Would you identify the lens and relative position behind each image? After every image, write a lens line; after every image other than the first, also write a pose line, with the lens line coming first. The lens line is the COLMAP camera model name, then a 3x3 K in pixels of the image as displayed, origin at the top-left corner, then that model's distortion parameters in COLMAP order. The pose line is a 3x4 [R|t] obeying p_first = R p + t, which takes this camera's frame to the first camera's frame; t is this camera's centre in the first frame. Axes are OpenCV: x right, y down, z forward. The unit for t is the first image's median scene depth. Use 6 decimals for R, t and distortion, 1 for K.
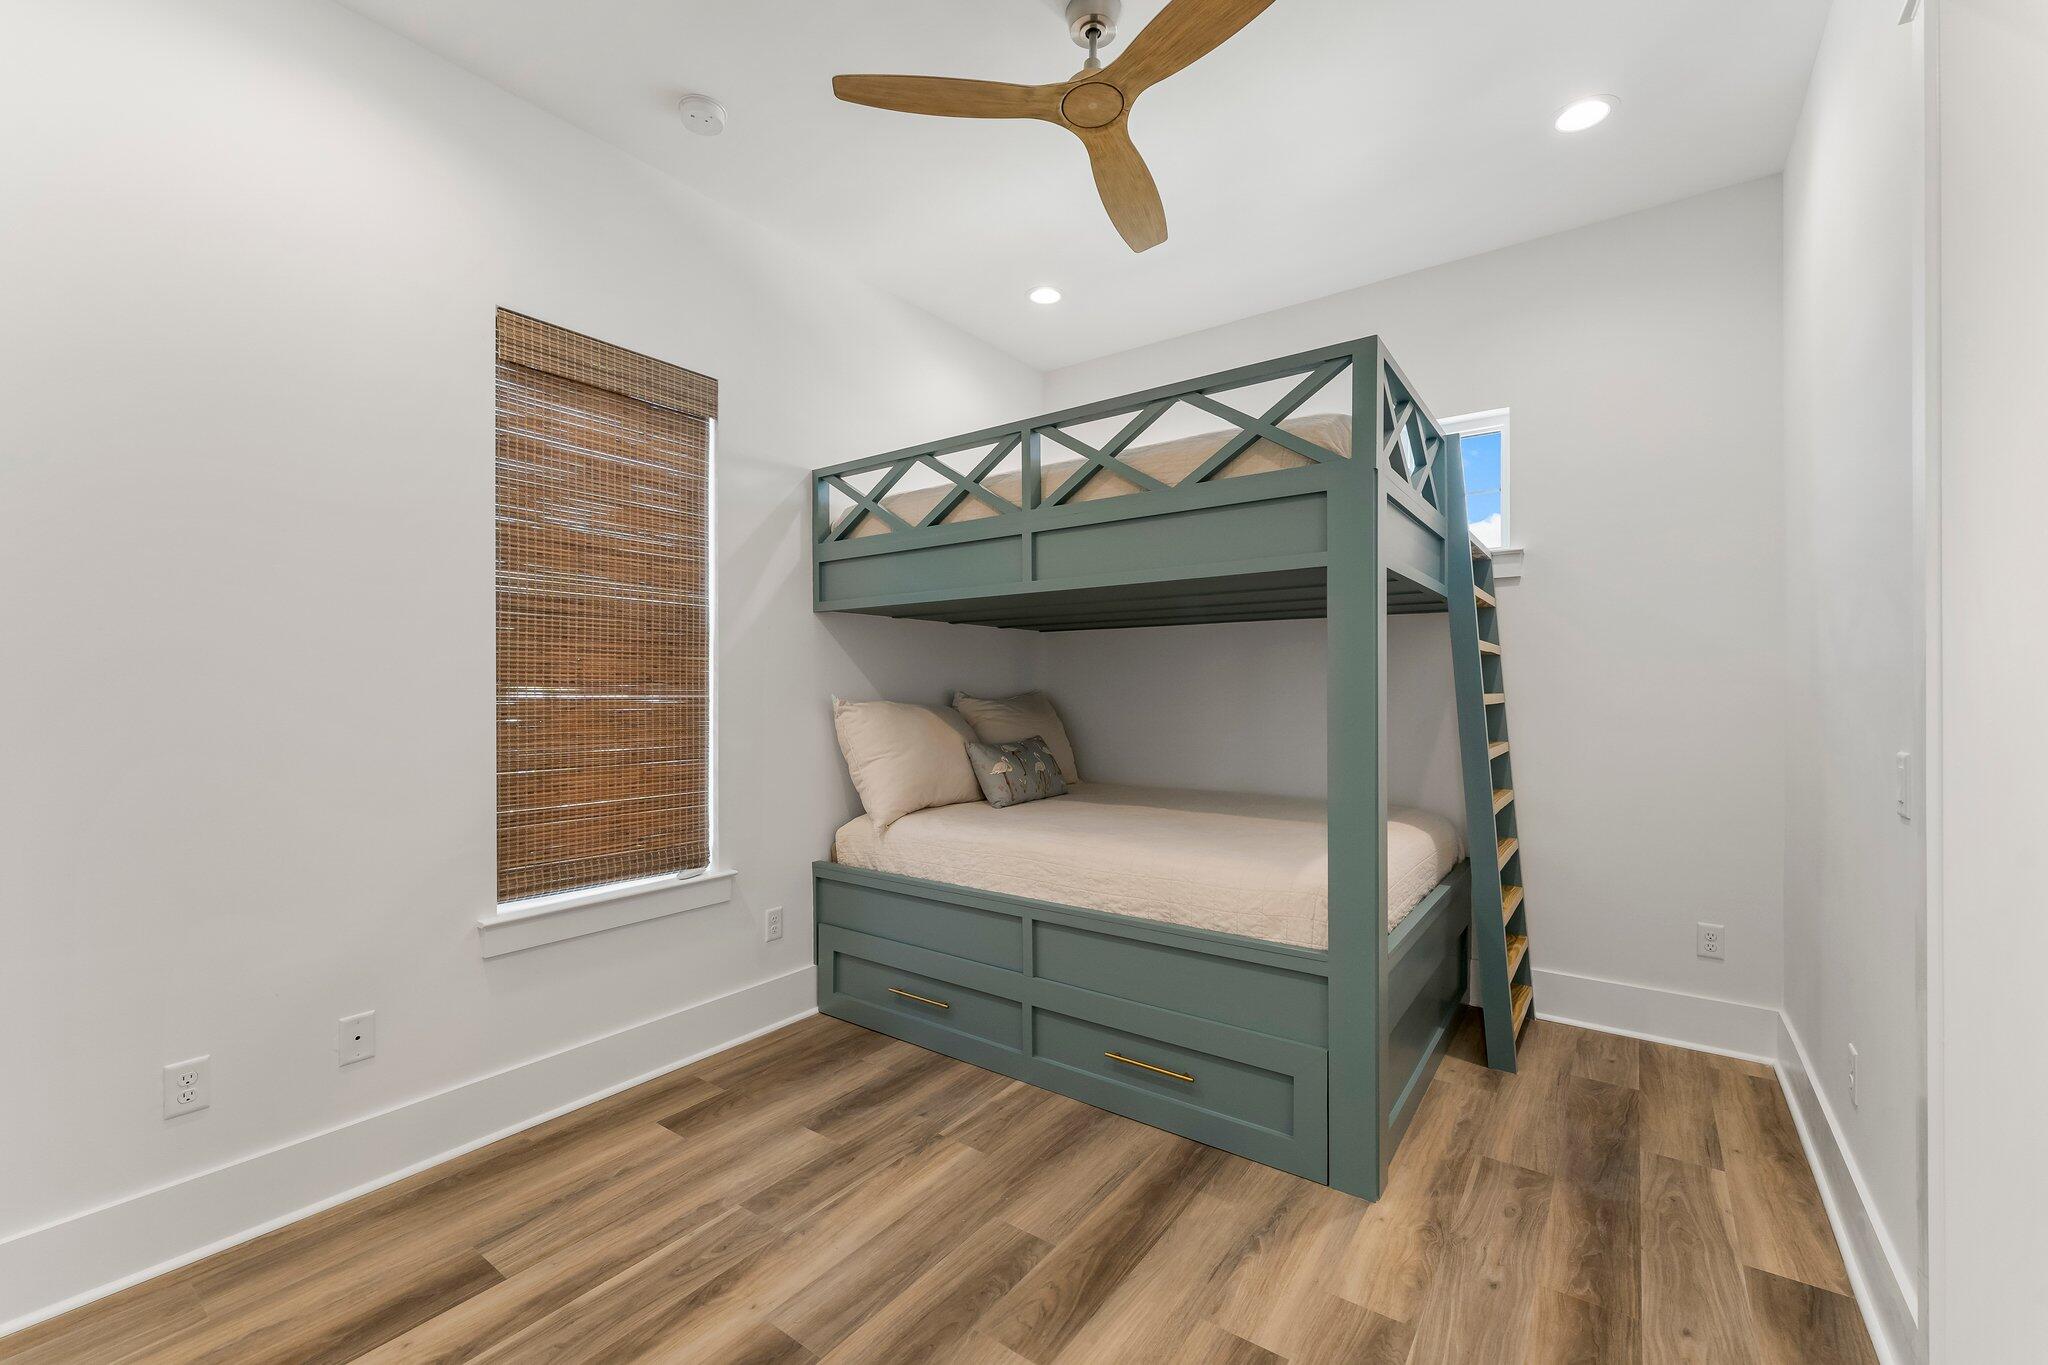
lens RADIAL K [[846.7, 0, 1040.2], [0, 846.7, 695.2], [0, 0, 1]] dist [0.003008, -0.000757]
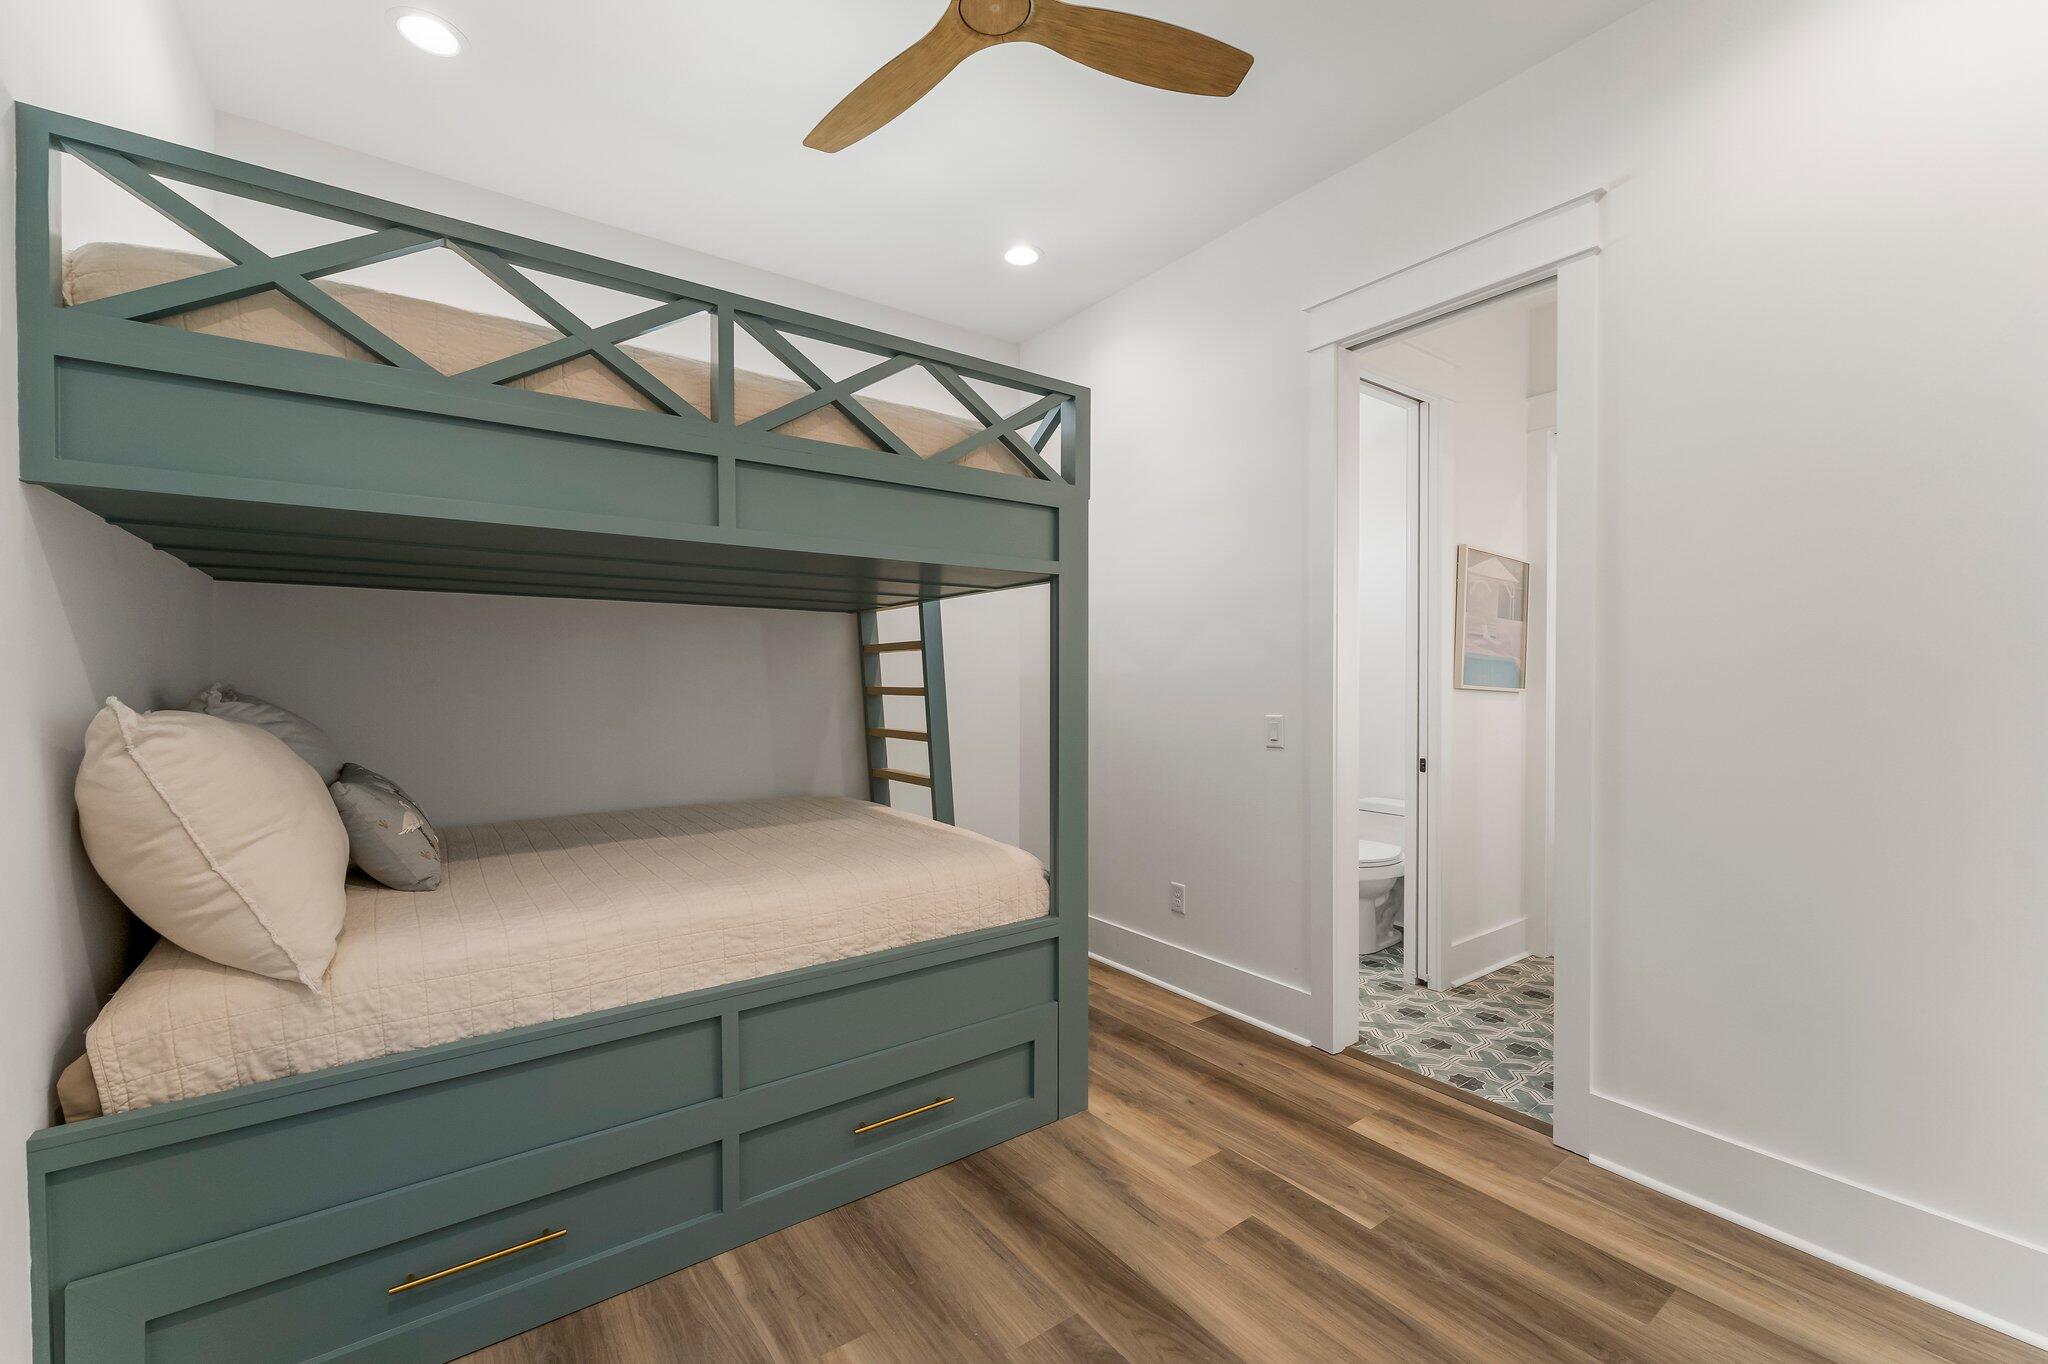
lens RADIAL K [[846.7, 0, 1040.6], [0, 846.7, 676.1], [0, 0, 1]] dist [0.003008, -0.000757]
pose [[0.298762, -0.014148, 0.954223, -0.652416], [-0.014143, 0.999715, 0.019251, -0.035695], [-0.954223, -0.019248, 0.298477, 0.601603]]
